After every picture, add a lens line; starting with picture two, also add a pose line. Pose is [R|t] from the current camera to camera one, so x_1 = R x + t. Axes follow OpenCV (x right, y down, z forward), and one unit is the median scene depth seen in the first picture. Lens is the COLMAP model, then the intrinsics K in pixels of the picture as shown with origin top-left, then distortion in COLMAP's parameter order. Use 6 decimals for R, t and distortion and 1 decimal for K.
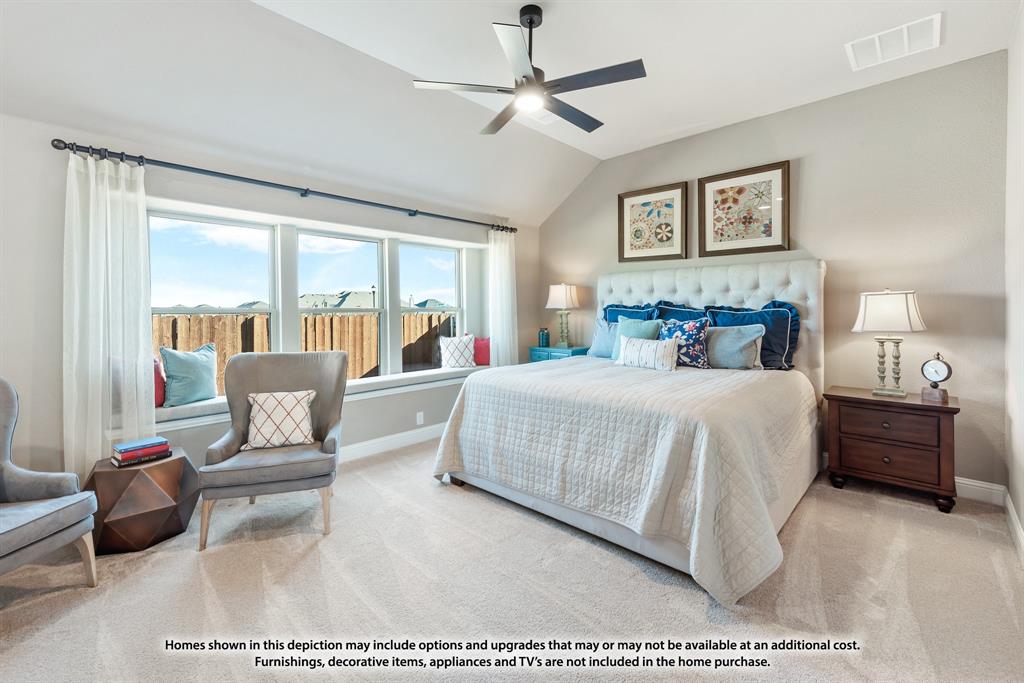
lens RADIAL K [[432.9, 0, 522.8], [0, 432.9, 314.3], [0, 0, 1]] dist [0.002269, 0.000038]
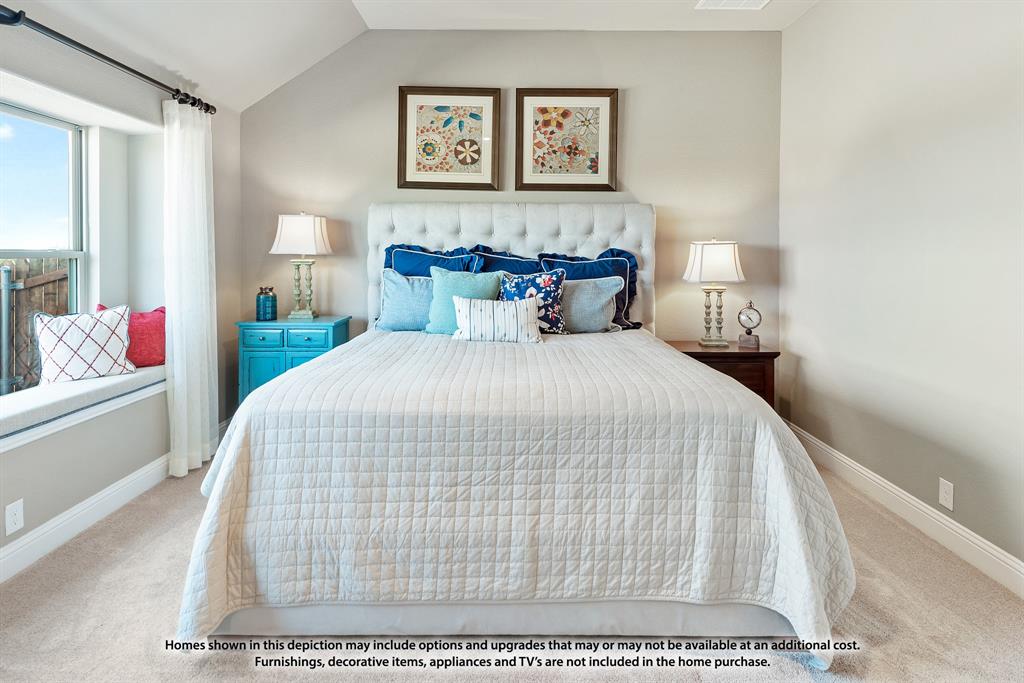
lens RADIAL K [[537.9, 0, 516.8], [0, 537.9, 258.5], [0, 0, 1]] dist [0.018366, -0.000190]
pose [[0.733908, 0.004067, 0.679237, -0.257598], [-0.000661, 0.999986, -0.005273, -0.005001], [-0.679249, 0.003421, 0.733900, 0.311929]]
